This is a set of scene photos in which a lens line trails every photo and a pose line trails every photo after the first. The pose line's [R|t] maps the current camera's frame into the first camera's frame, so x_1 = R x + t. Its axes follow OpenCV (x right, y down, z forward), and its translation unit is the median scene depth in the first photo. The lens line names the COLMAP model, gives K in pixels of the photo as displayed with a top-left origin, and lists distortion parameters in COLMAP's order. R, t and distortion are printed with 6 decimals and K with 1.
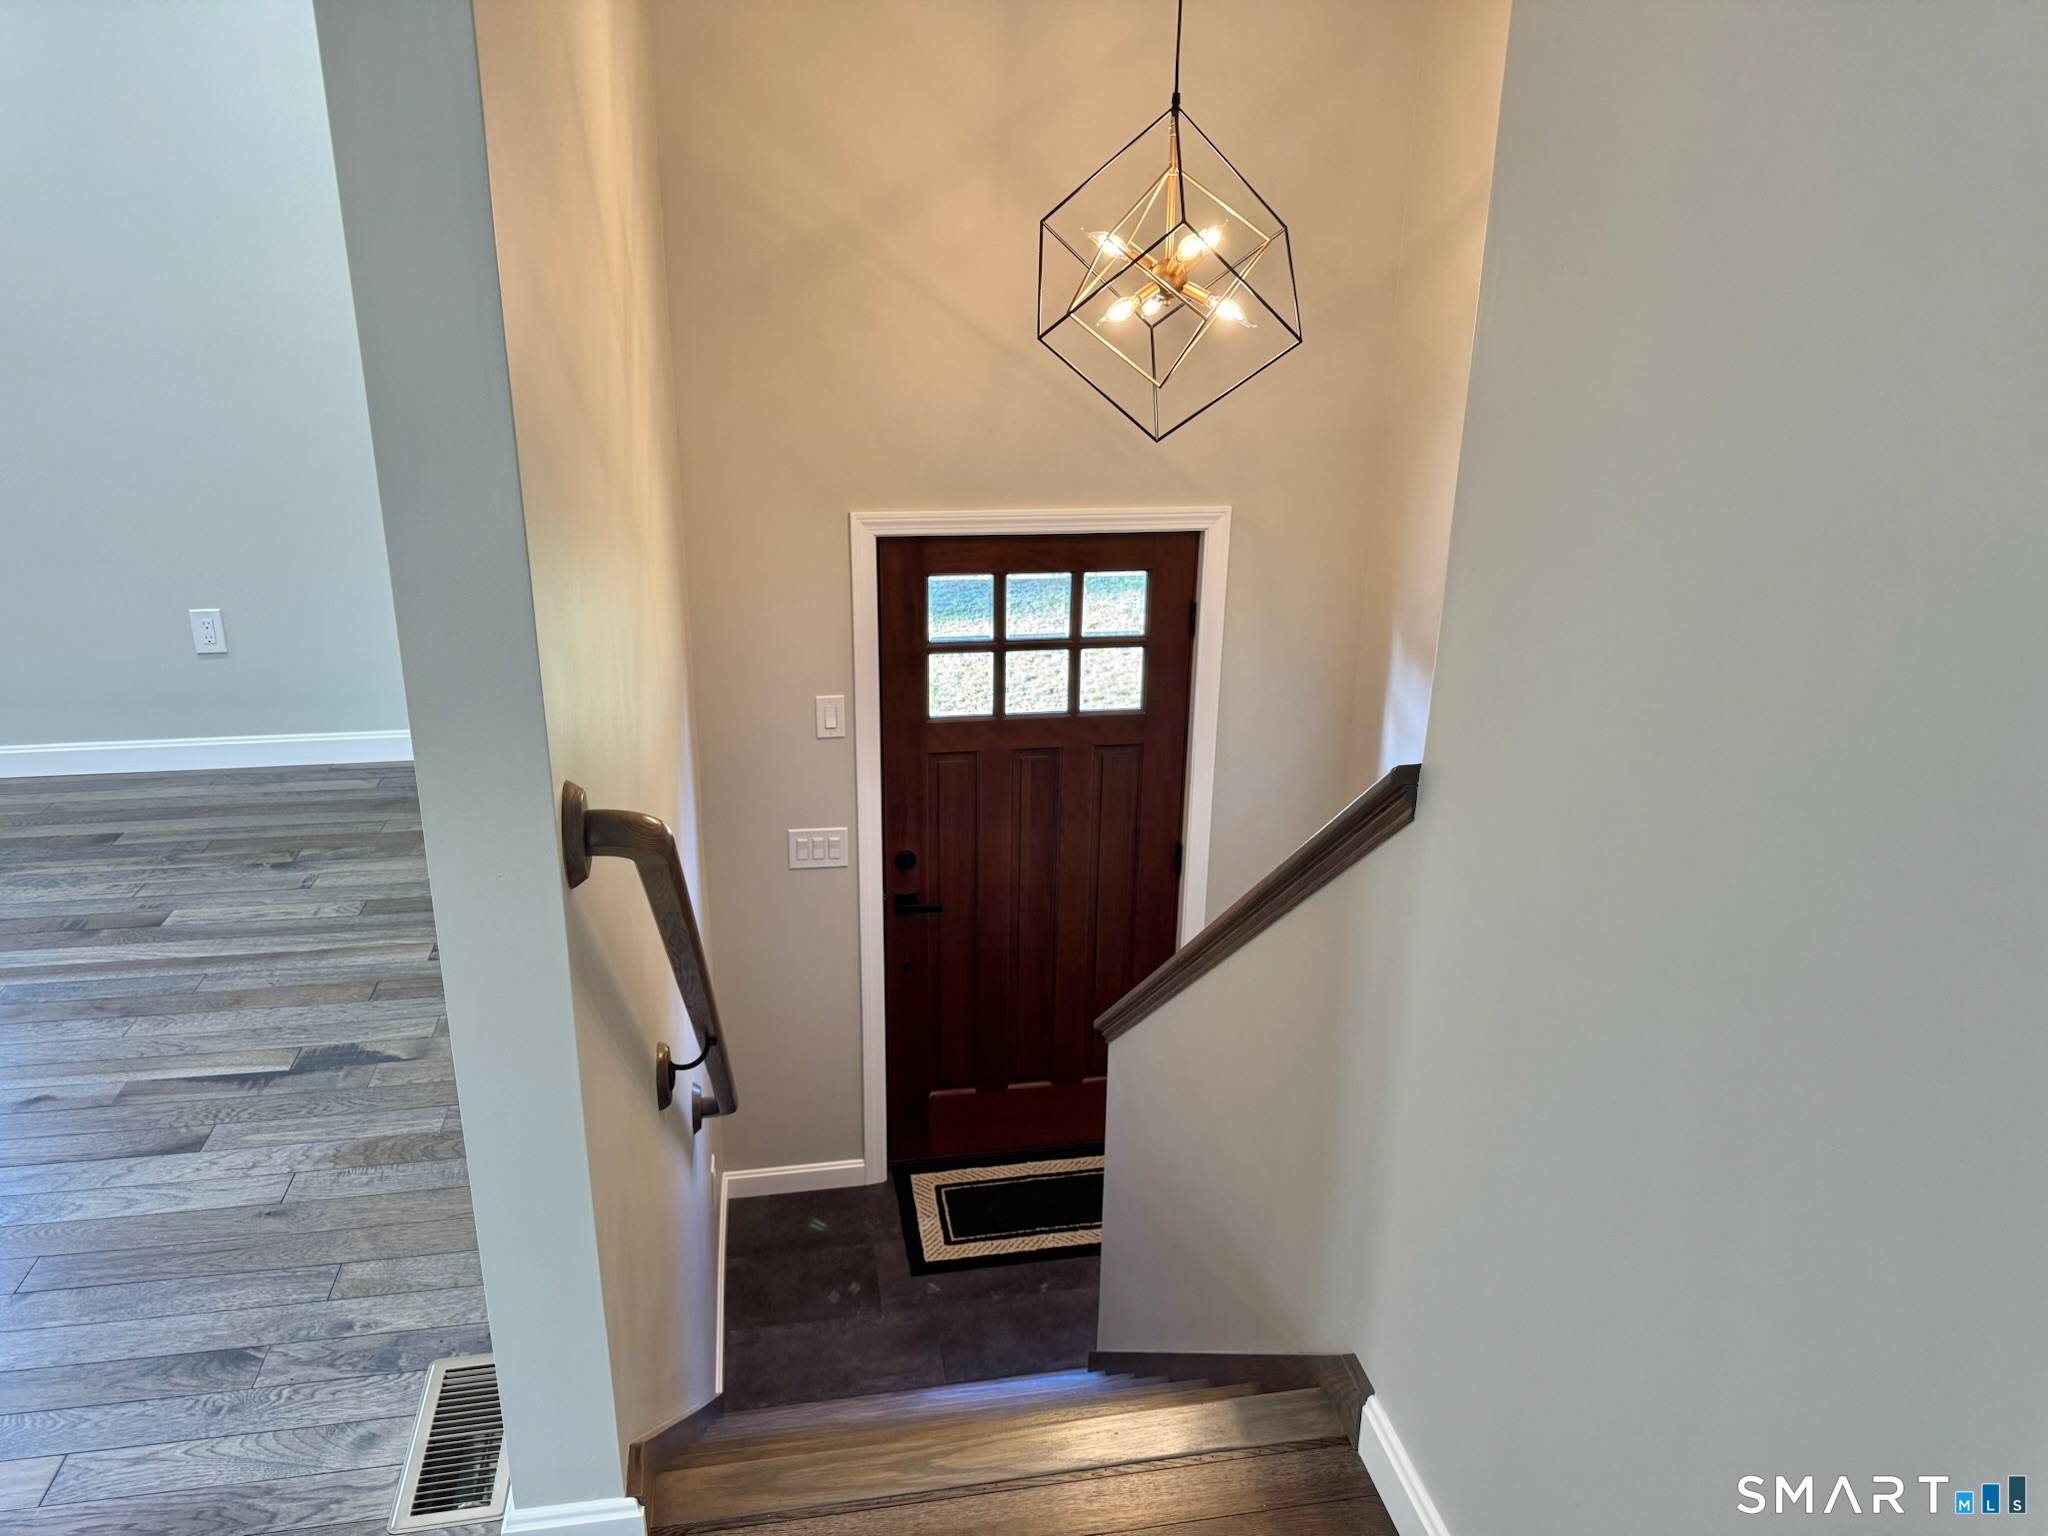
lens RADIAL K [[1444.0, 0, 1028.7], [0, 1444.0, 773.2], [0, 0, 1]] dist [0.028695, -0.000935]
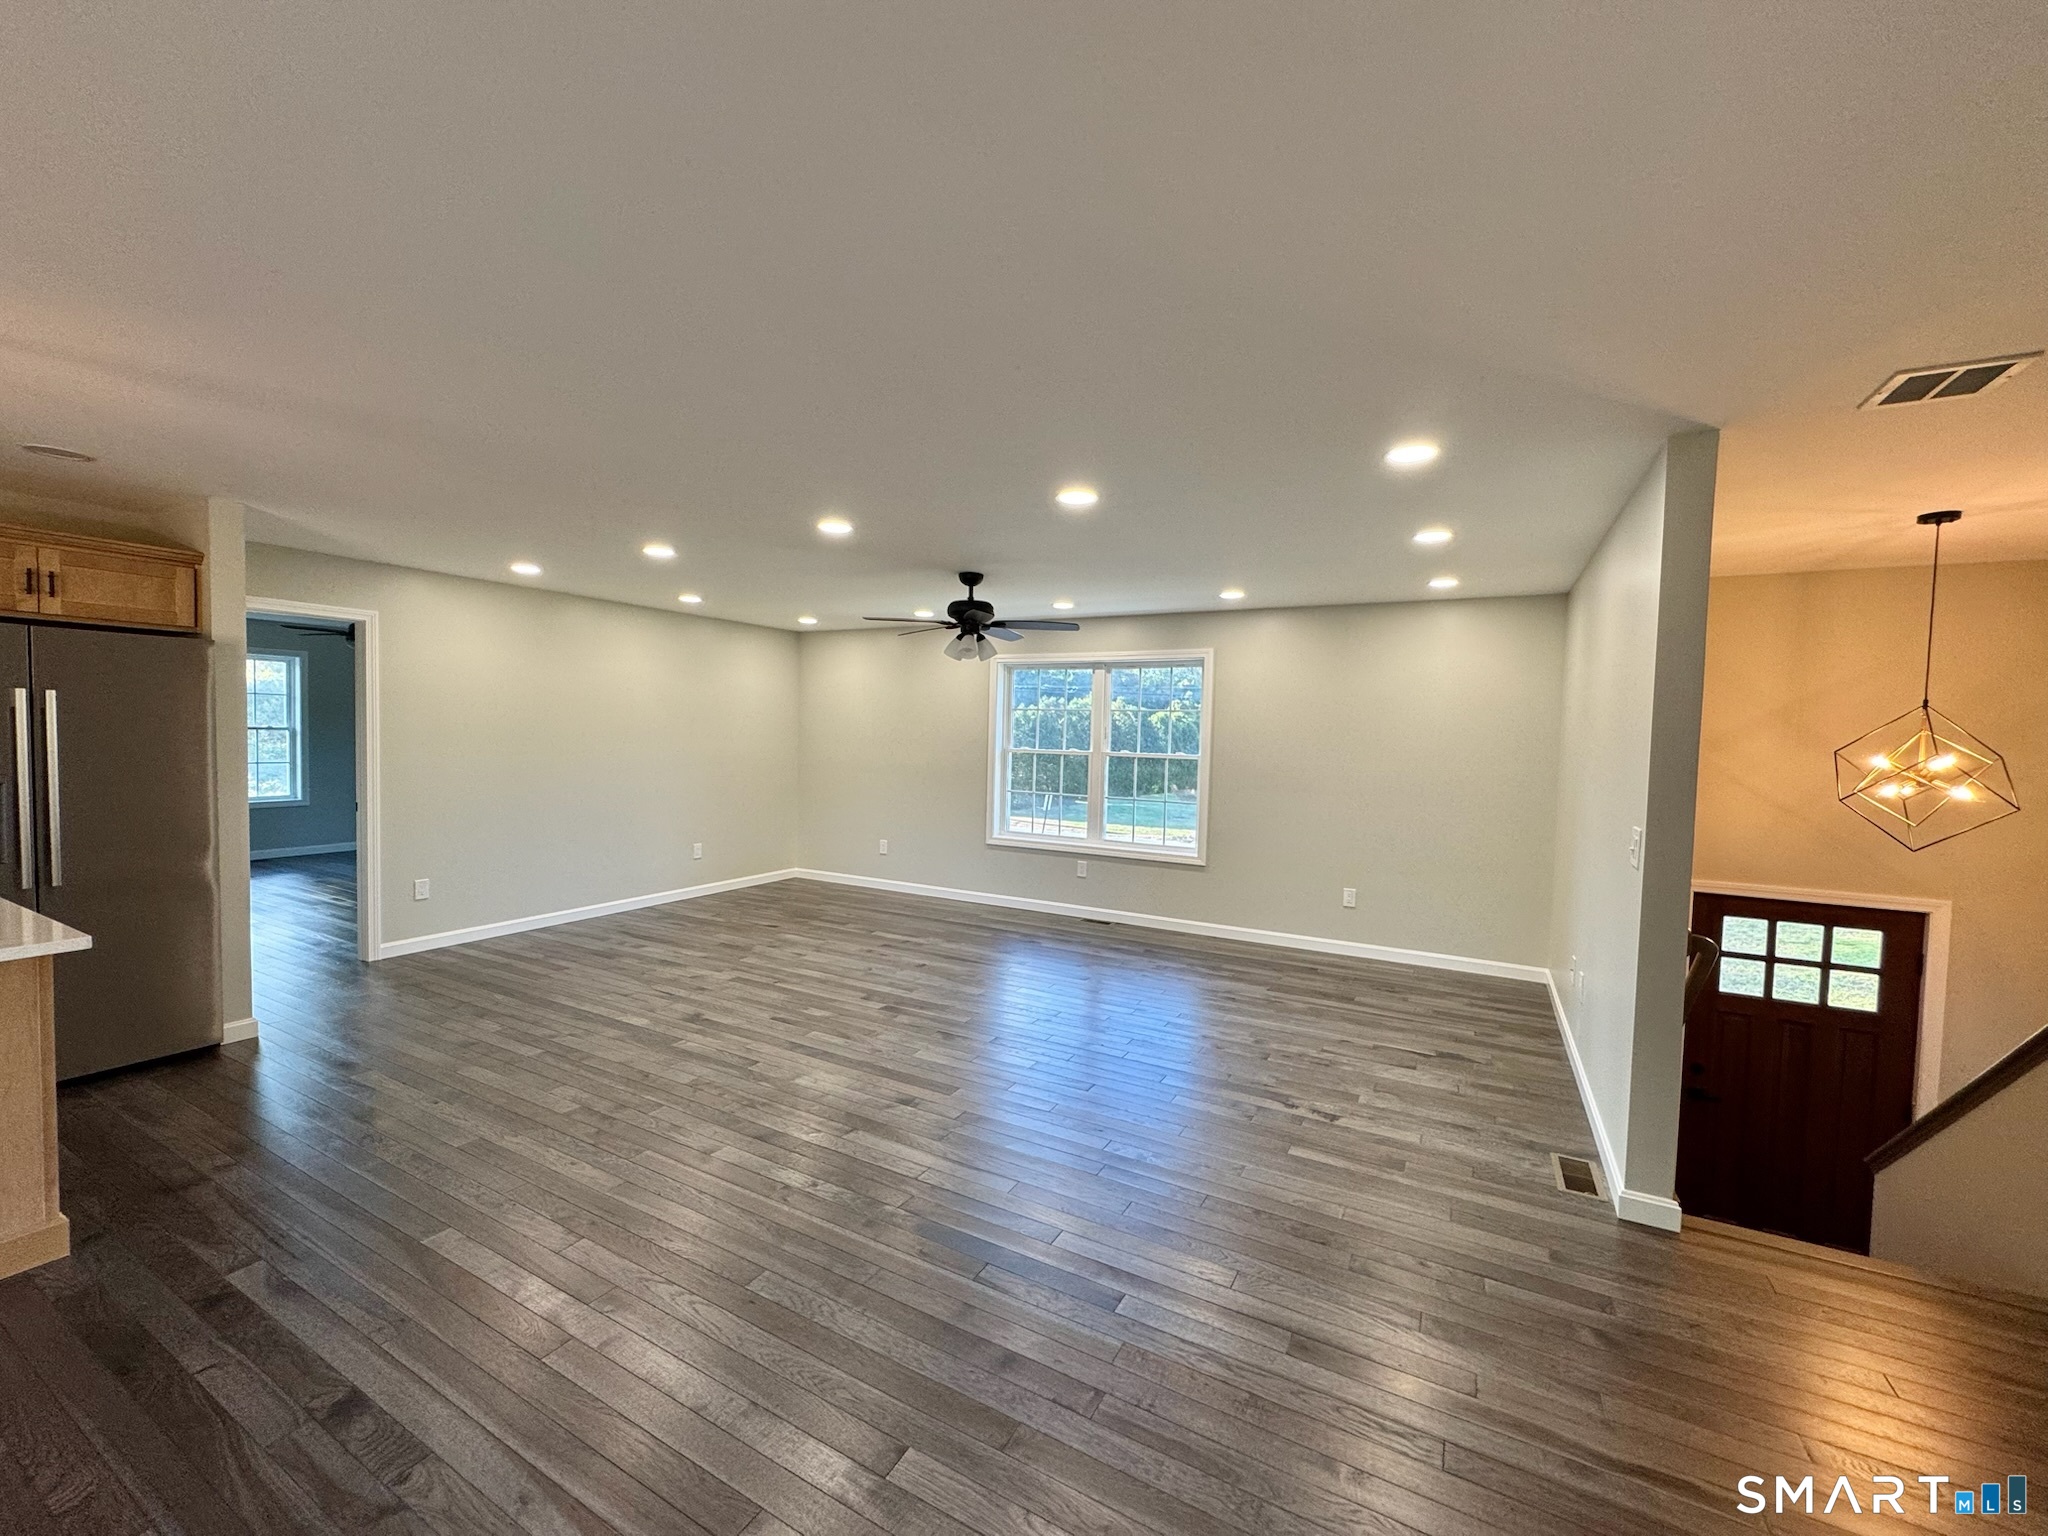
lens RADIAL K [[826.7, 0, 1005.1], [0, 826.7, 767.7], [0, 0, 1]] dist [-0.004572, 0.000399]
pose [[0.772229, 0.026693, -0.634783, -0.131261], [-0.226849, 0.944845, -0.236235, 0.175547], [0.593466, 0.326427, 0.735693, -0.515658]]
